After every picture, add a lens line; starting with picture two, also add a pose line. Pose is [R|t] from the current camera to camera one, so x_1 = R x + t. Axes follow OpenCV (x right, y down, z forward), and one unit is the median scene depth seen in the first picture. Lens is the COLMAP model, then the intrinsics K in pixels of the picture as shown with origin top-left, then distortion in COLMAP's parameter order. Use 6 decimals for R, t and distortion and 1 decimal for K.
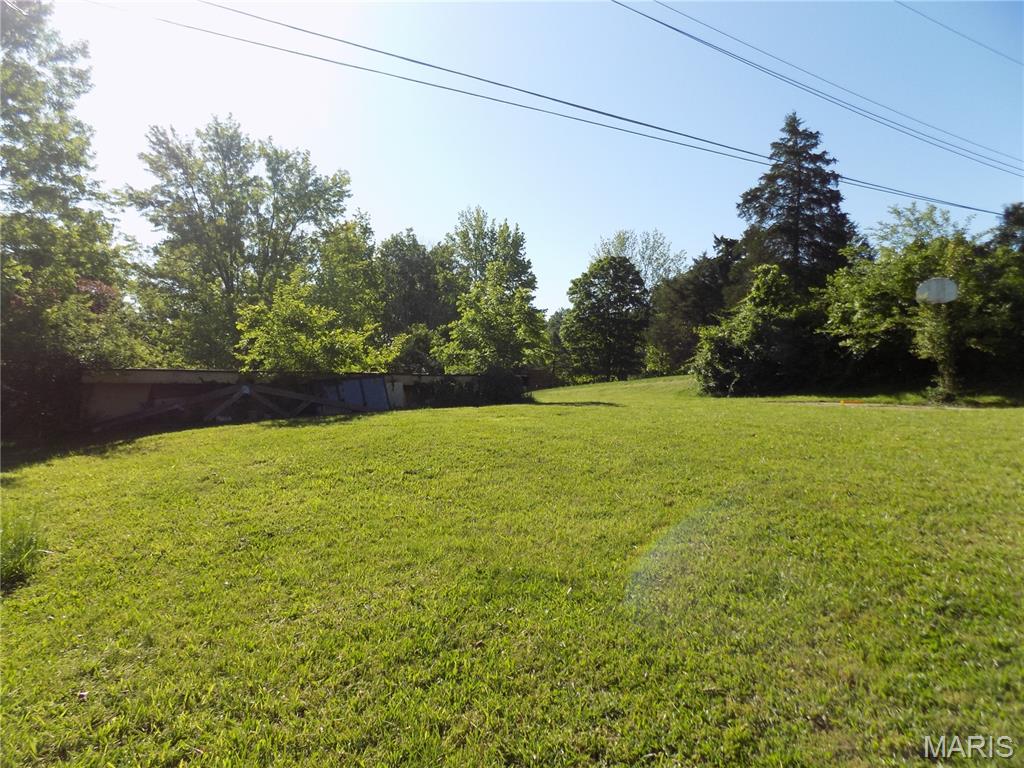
lens RADIAL K [[682.7, 0, 514.5], [0, 682.7, 369.0], [0, 0, 1]] dist [-0.072148, 0.069827]
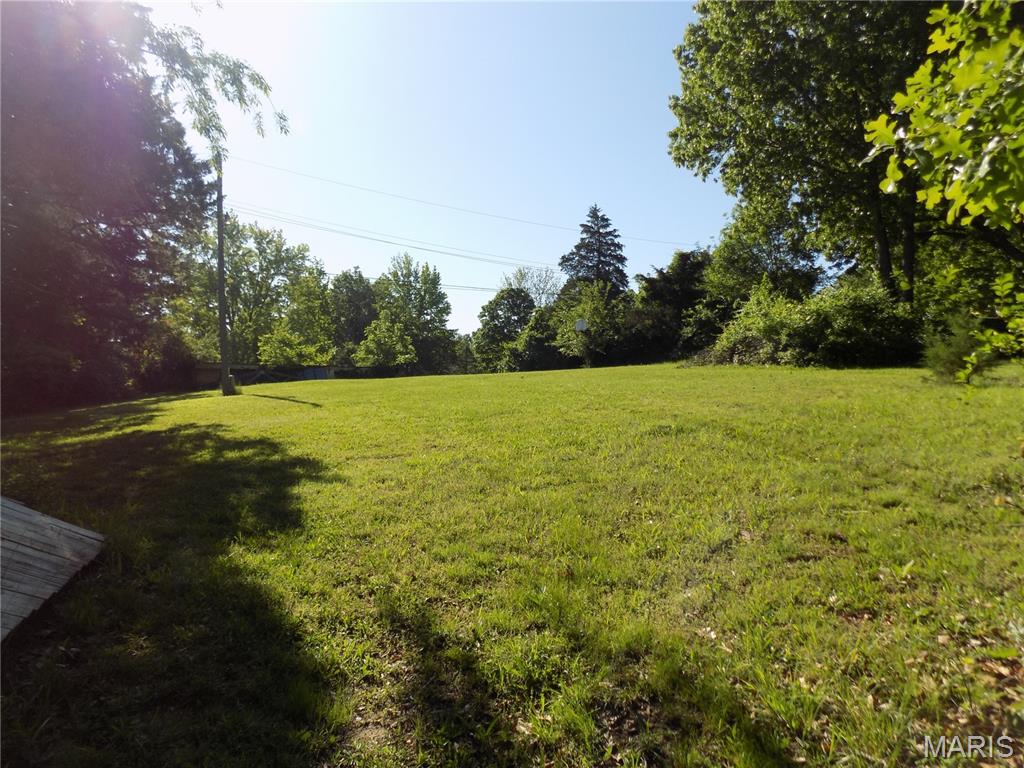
lens RADIAL K [[682.7, 0, 514.5], [0, 682.7, 369.0], [0, 0, 1]] dist [-0.072148, 0.069827]
pose [[0.998458, -0.009336, 0.054722, 0.094885], [0.010493, 0.999727, -0.020896, 0.022409], [-0.054512, 0.021438, 0.998283, -0.386423]]
